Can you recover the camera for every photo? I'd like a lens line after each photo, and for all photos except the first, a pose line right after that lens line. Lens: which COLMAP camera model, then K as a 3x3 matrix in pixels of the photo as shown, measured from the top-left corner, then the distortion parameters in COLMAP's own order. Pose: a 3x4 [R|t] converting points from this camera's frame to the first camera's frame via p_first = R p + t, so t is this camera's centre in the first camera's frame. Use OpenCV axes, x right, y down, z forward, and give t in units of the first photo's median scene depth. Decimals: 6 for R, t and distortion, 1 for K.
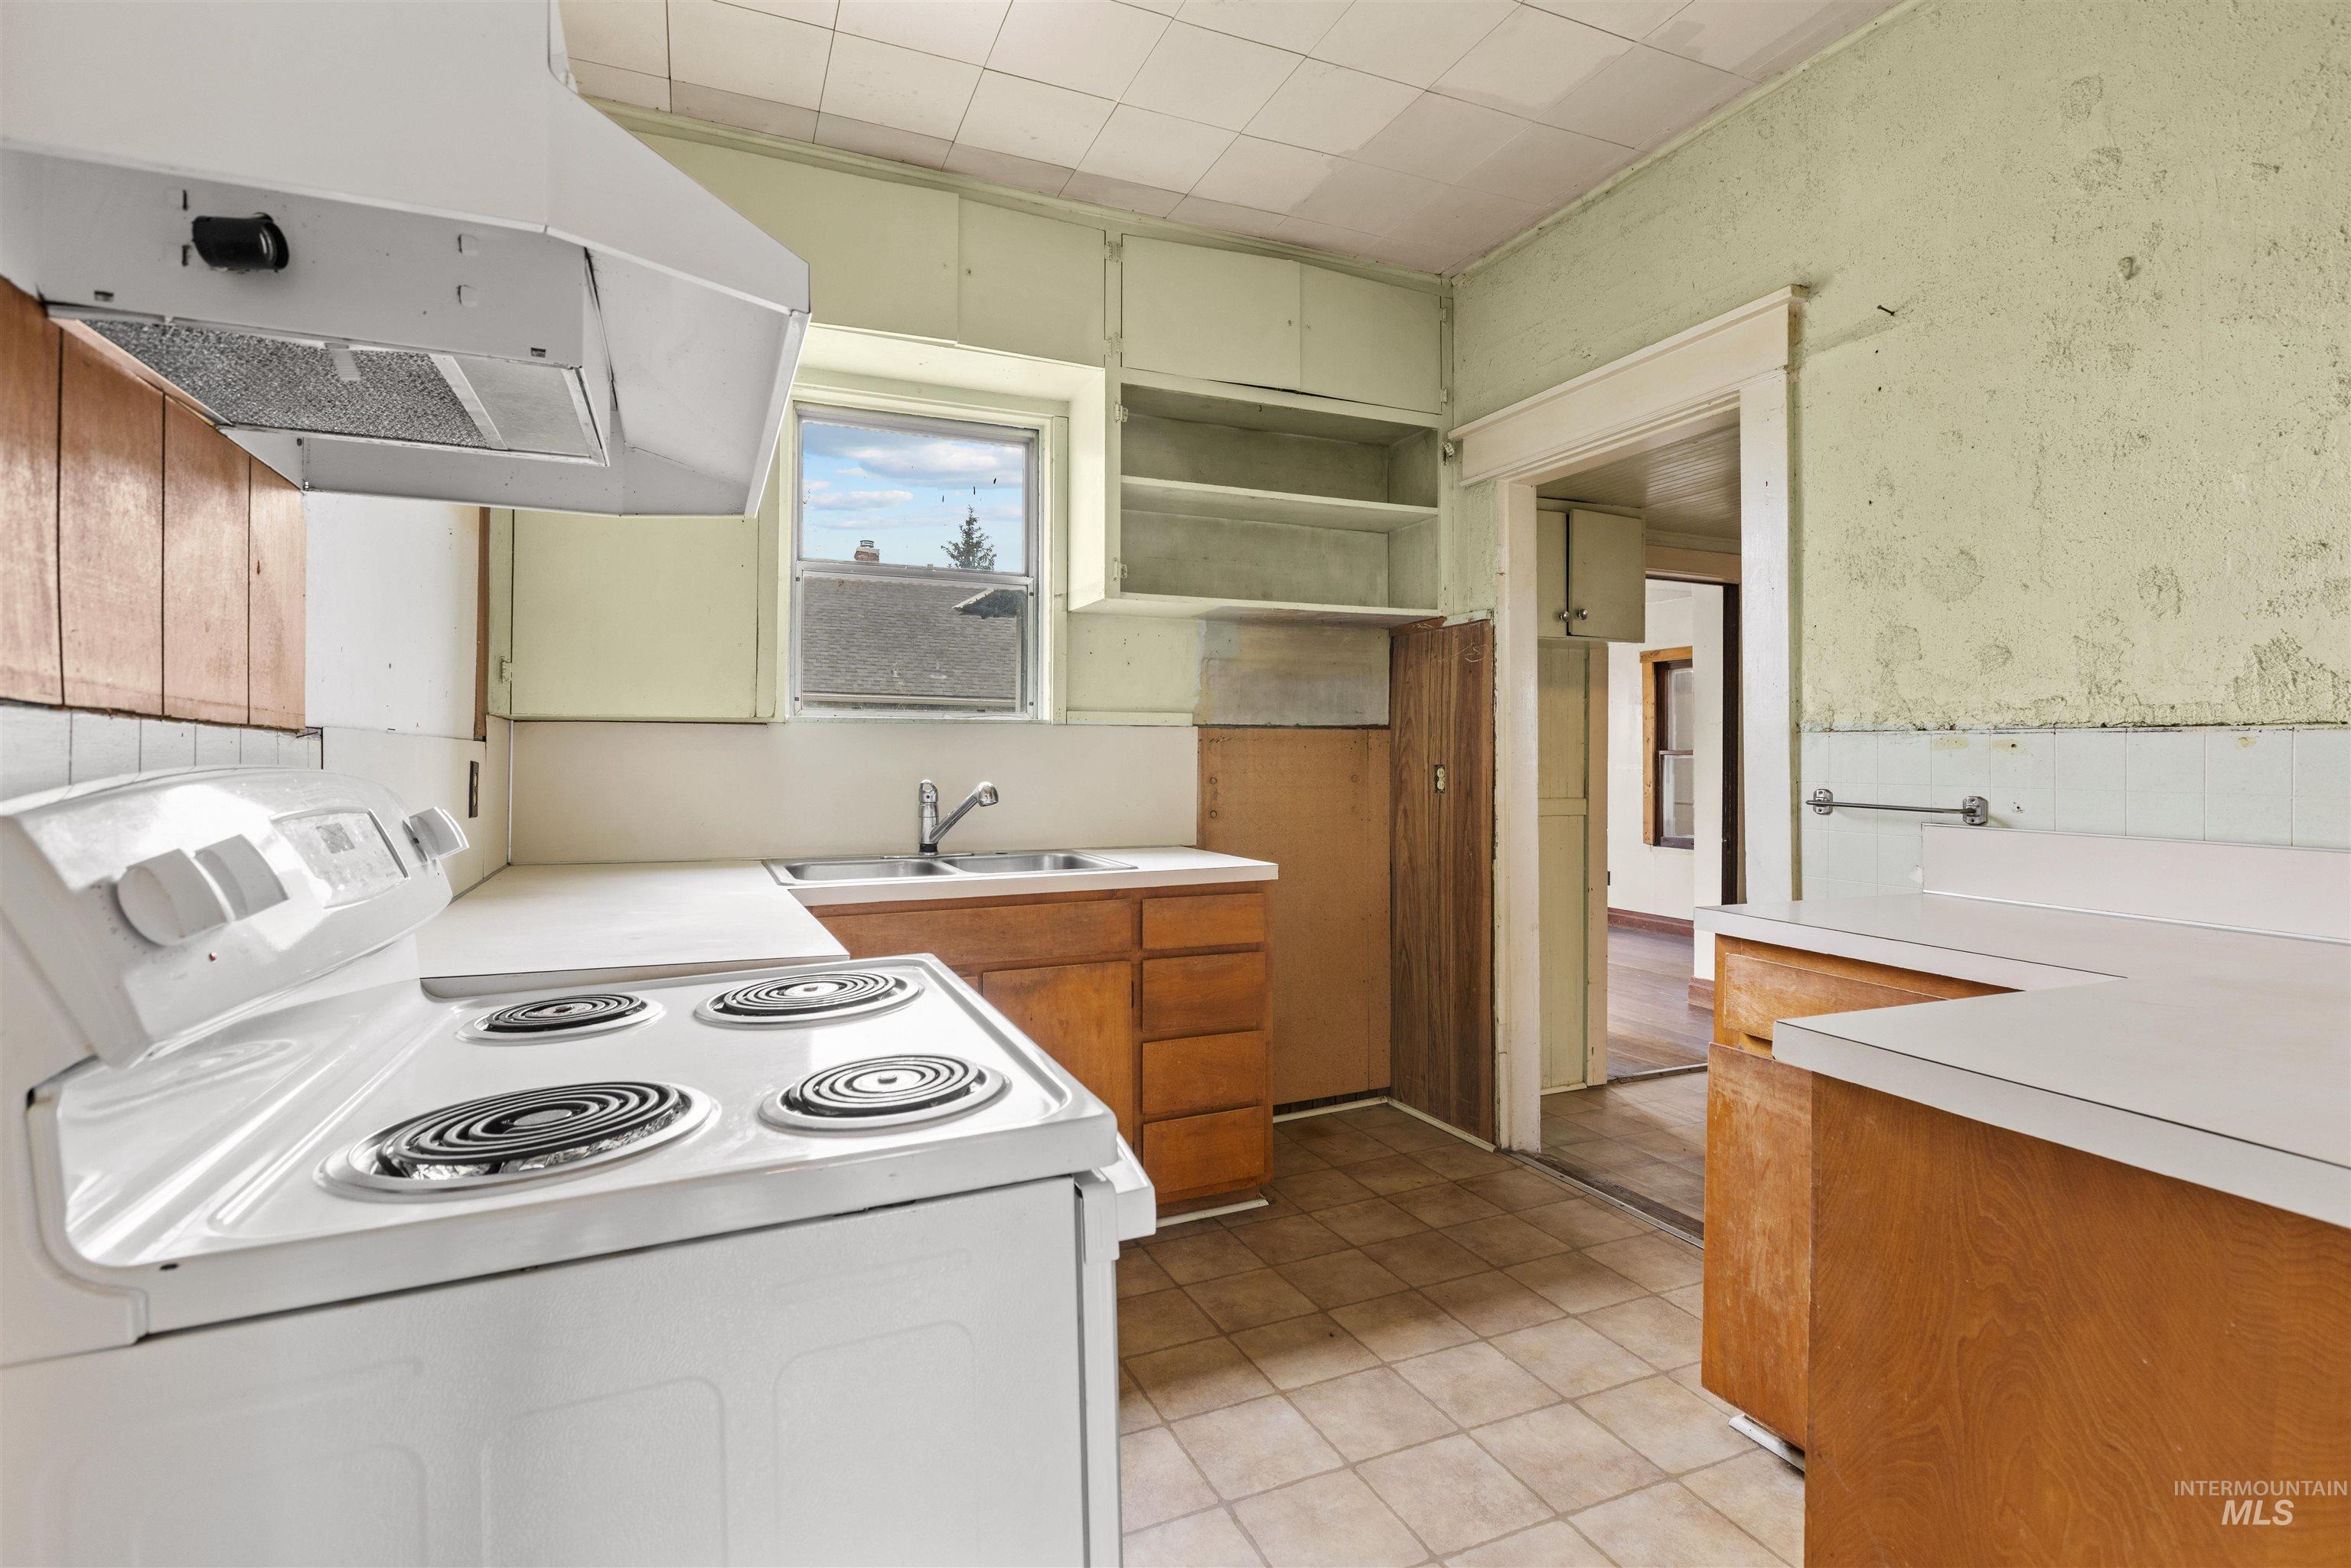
lens RADIAL K [[1080.0, 0, 1168.7], [0, 1080.0, 736.6], [0, 0, 1]] dist [0.004025, -0.002853]
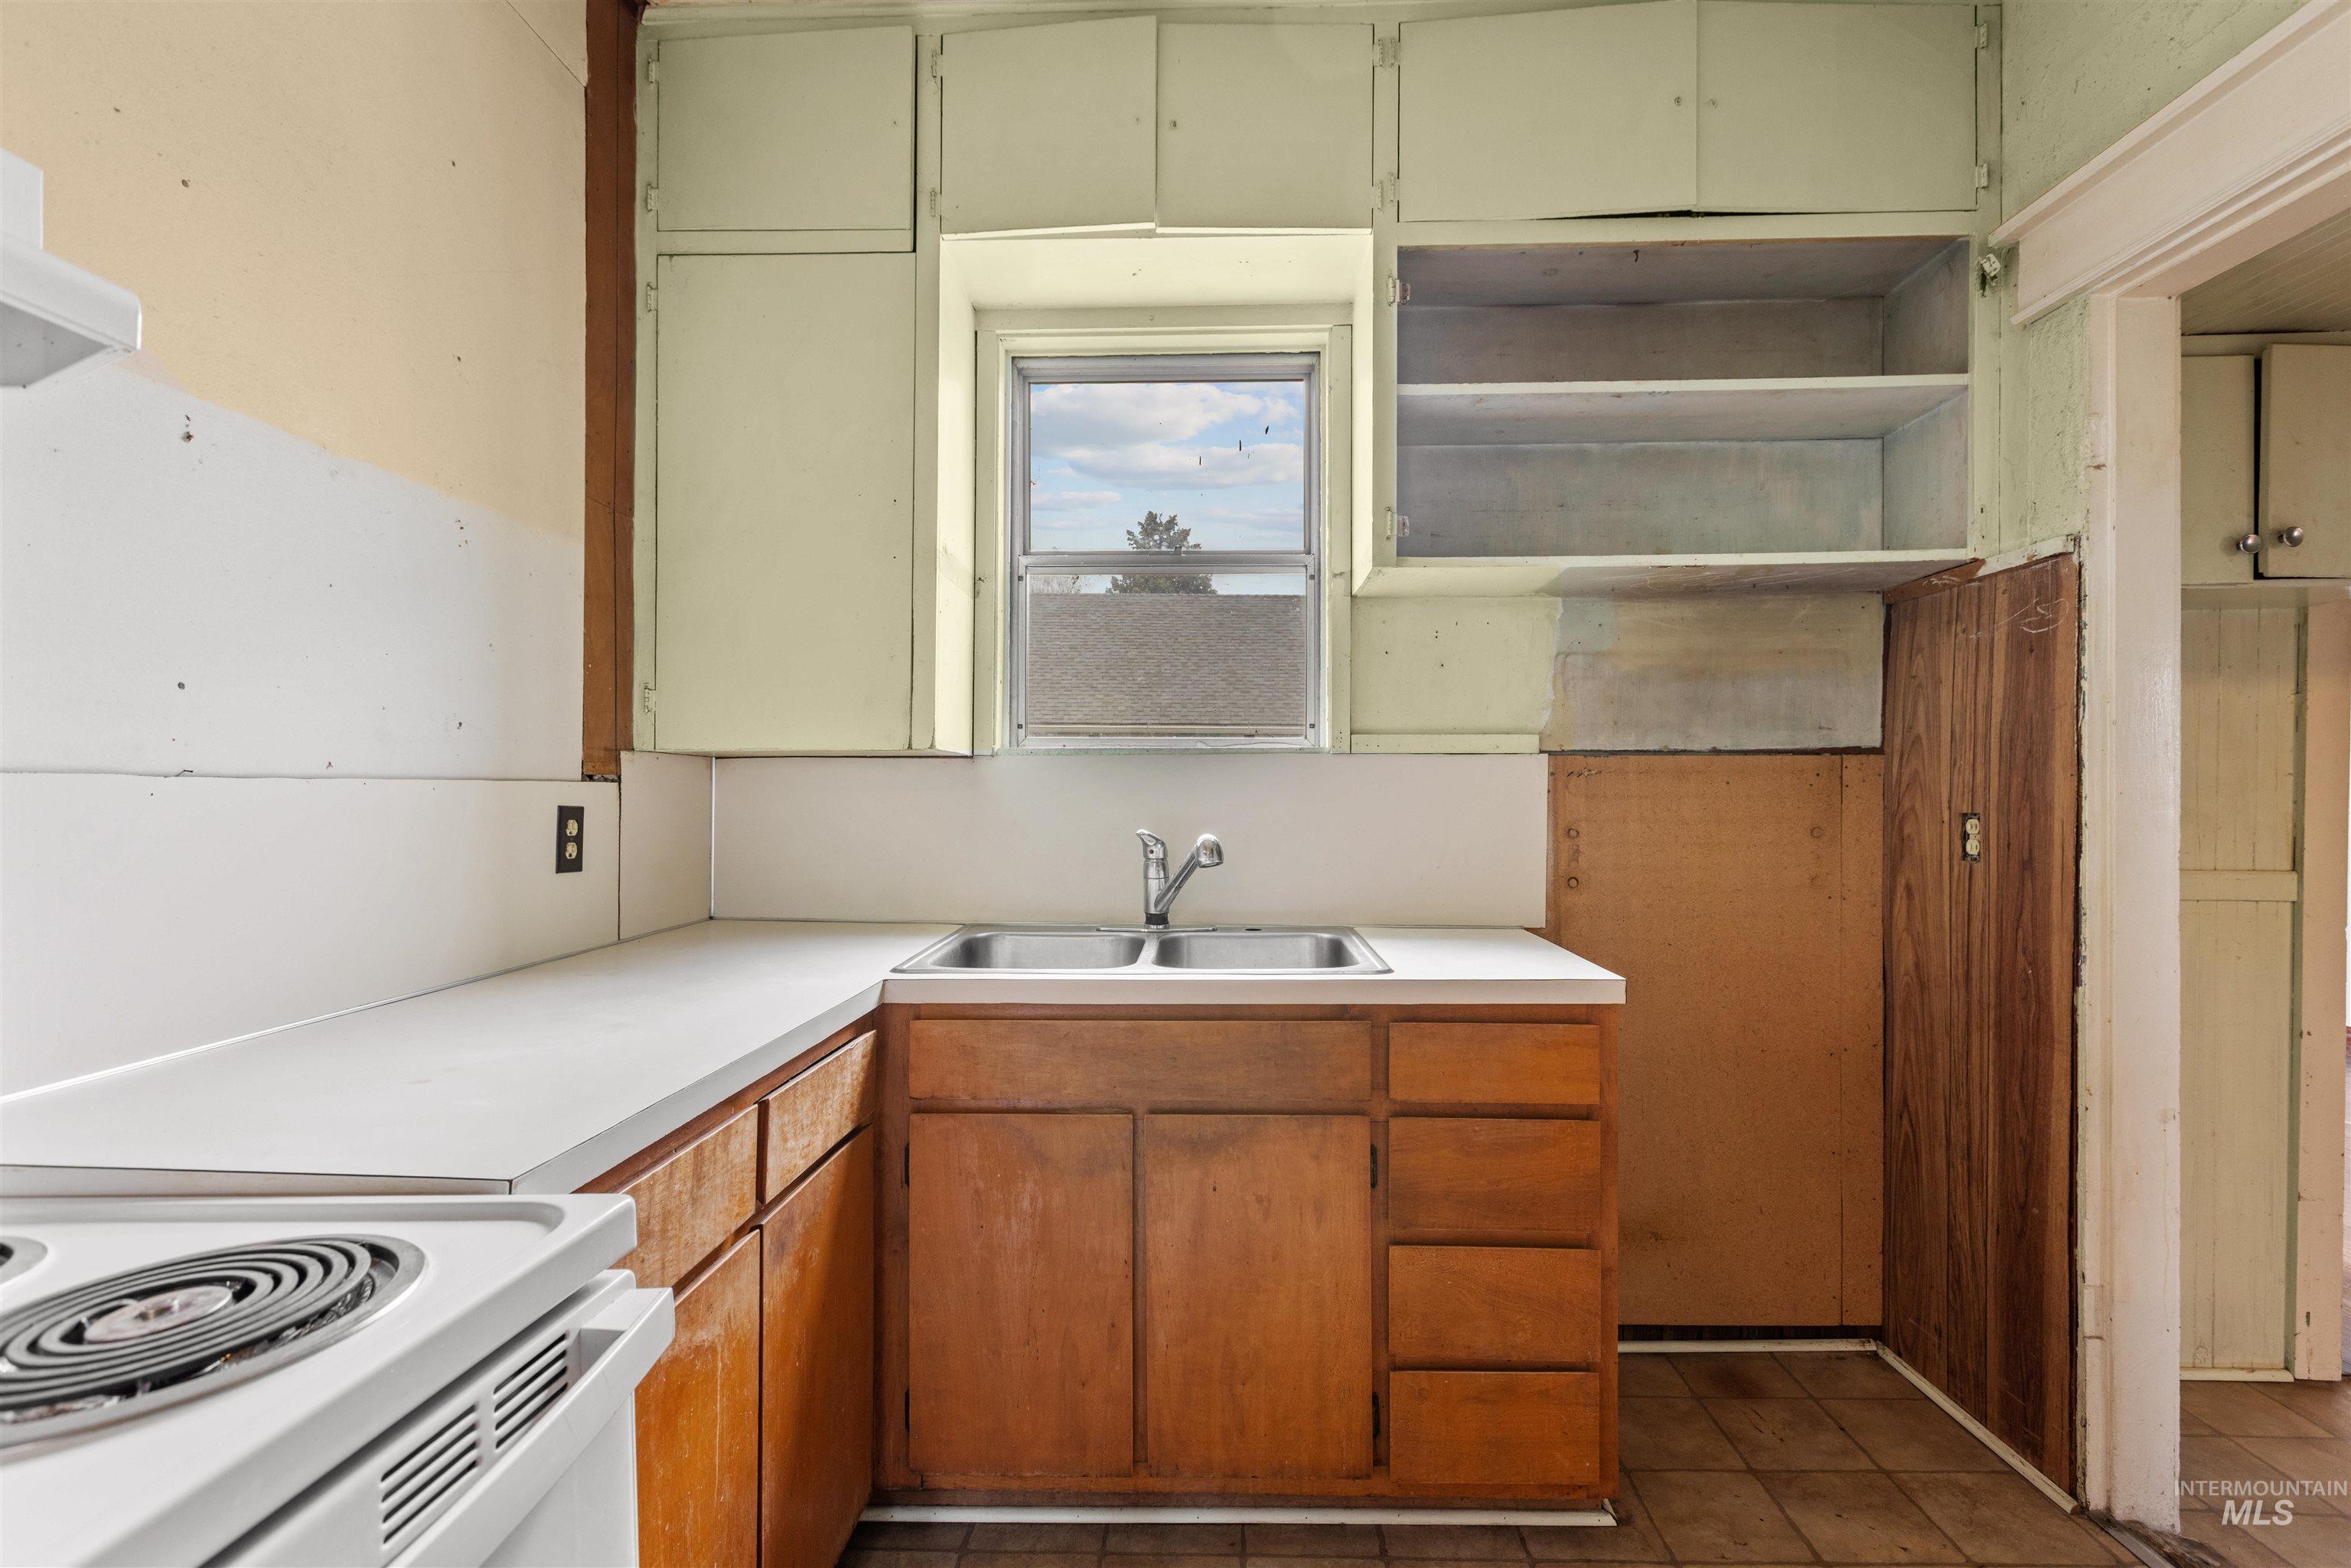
lens RADIAL K [[1080.0, 0, 1225.5], [0, 1080.0, 790.0], [0, 0, 1]] dist [0.004025, -0.002853]
pose [[0.915276, -0.000769, -0.402828, 0.123367], [0.008805, 0.999797, 0.018097, -0.000590], [0.402732, -0.020111, 0.915097, 0.315601]]
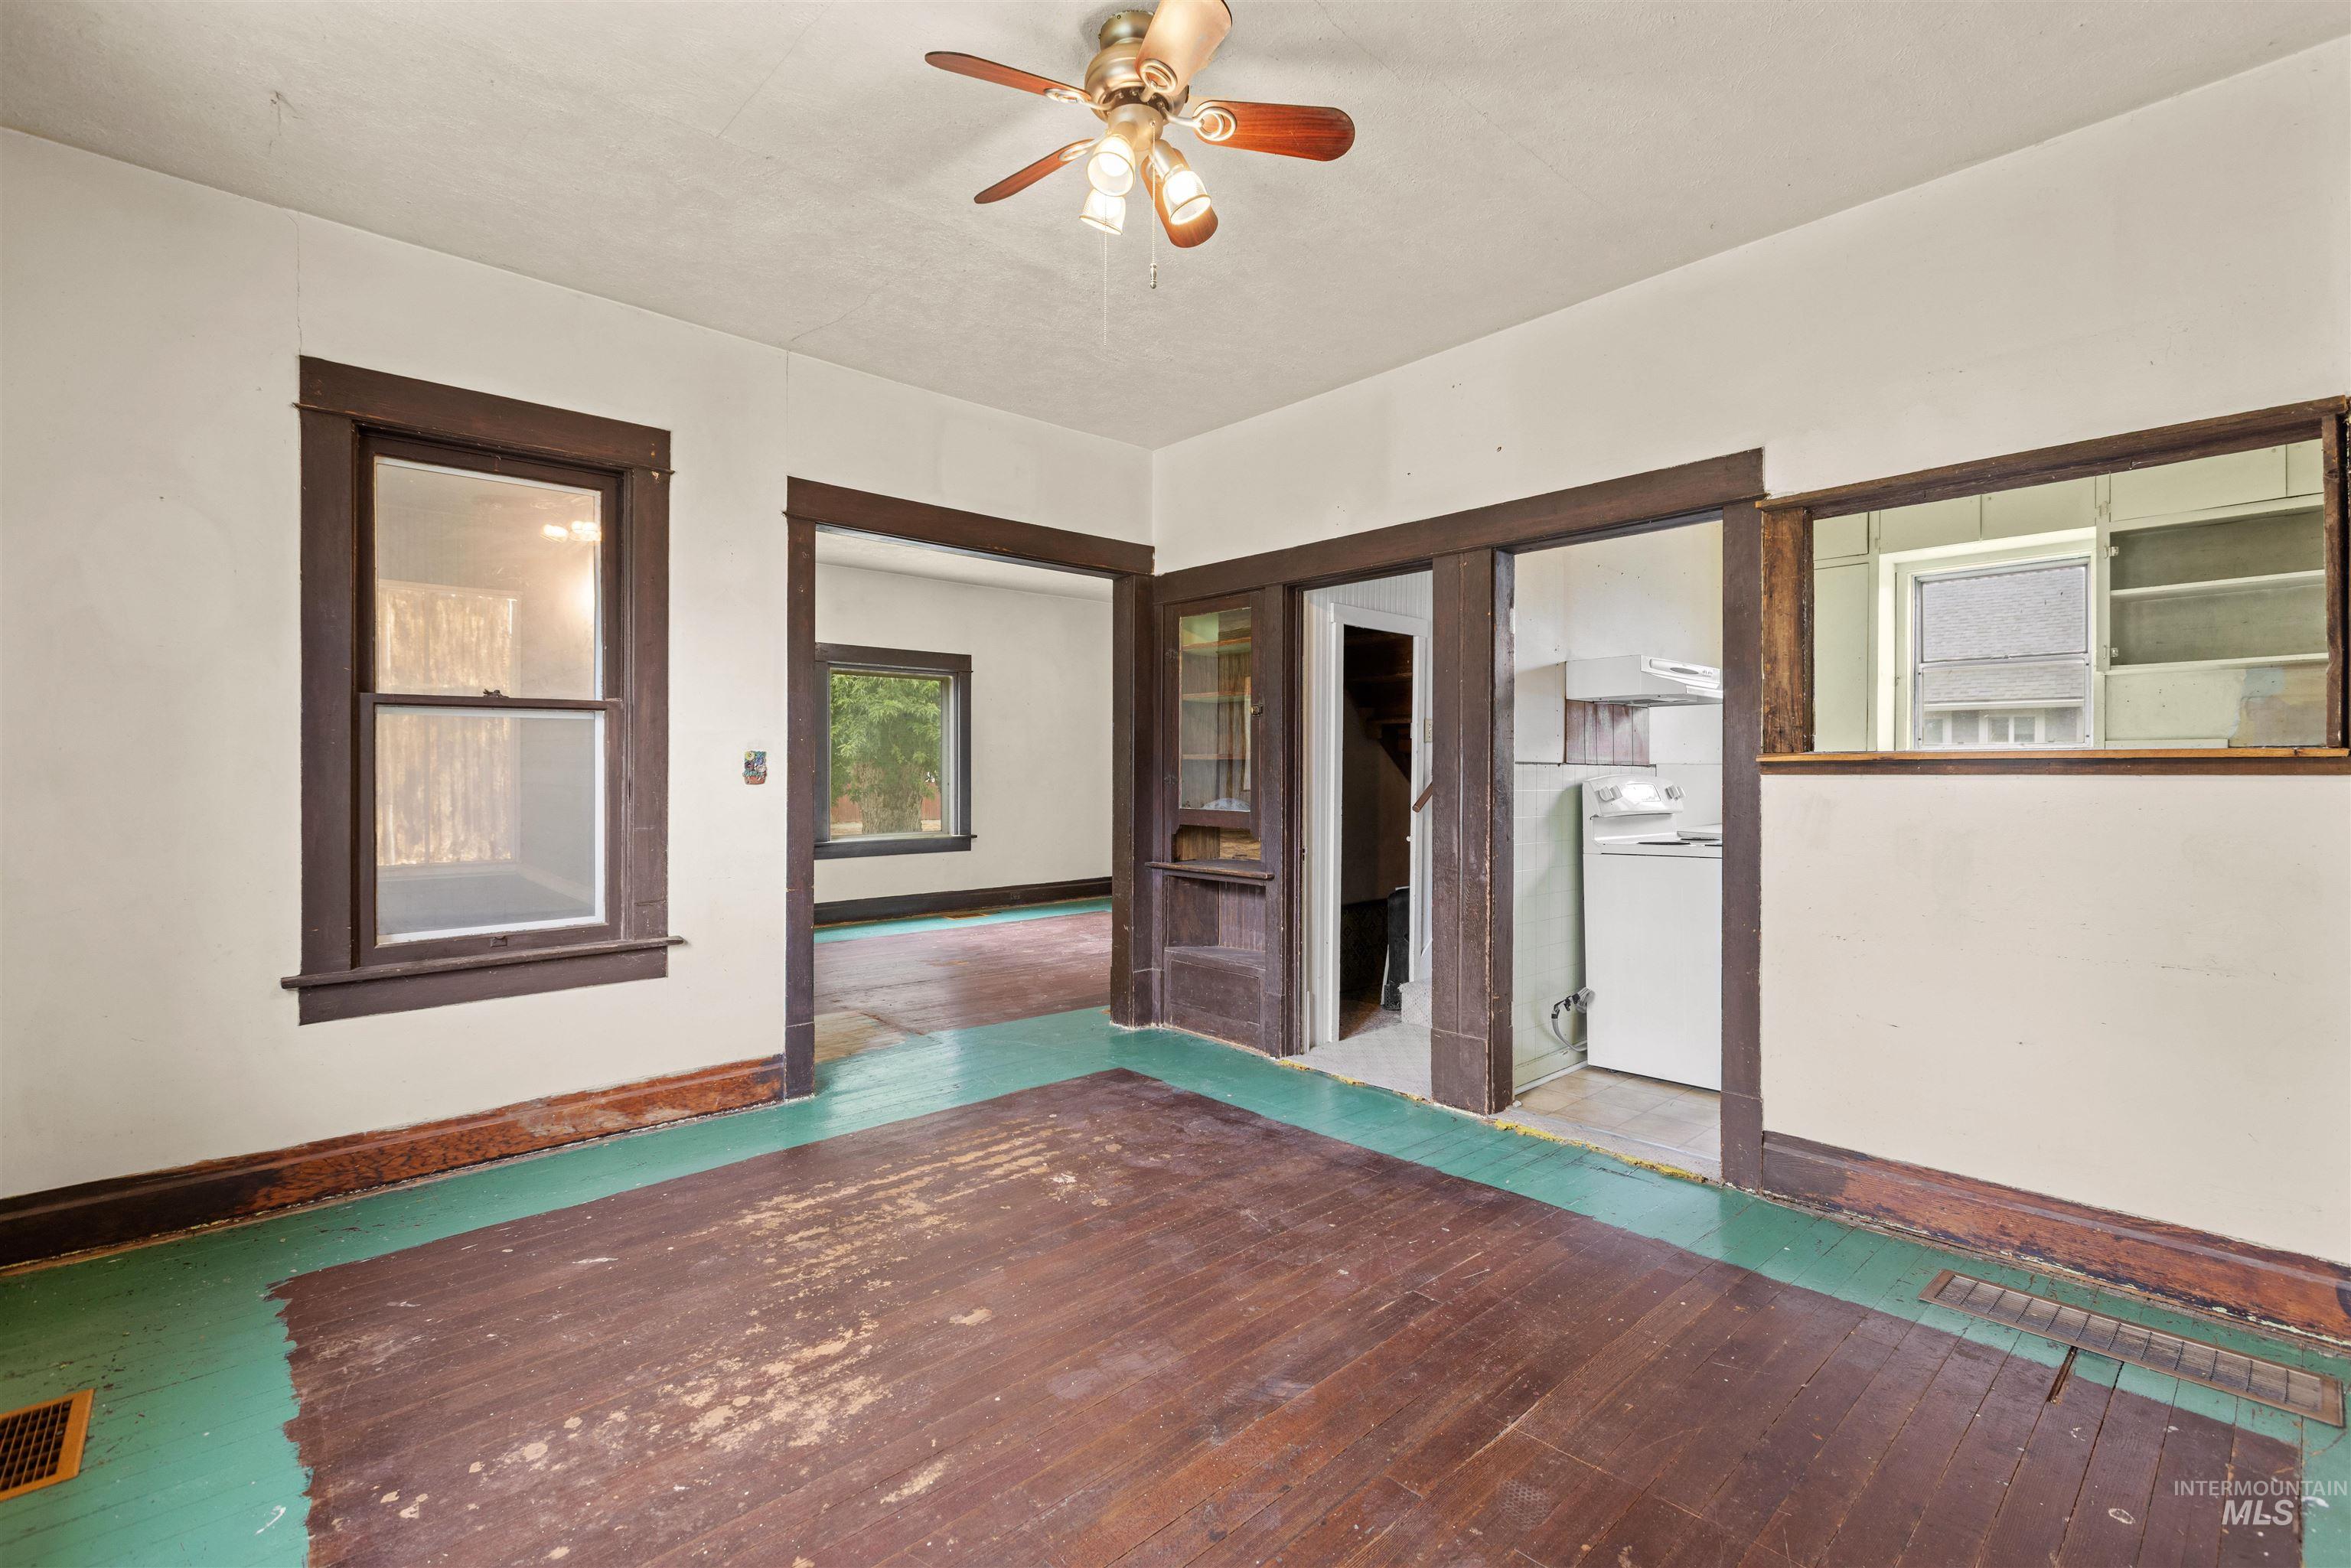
lens RADIAL K [[1080.0, 0, 1202.4], [0, 1080.0, 772.4], [0, 0, 1]] dist [0.004025, -0.002853]
pose [[0.356976, 0.003914, -0.934106, 0.900462], [0.022236, 0.999672, 0.012686, -0.028422], [0.933849, -0.025299, 0.356772, -0.745850]]
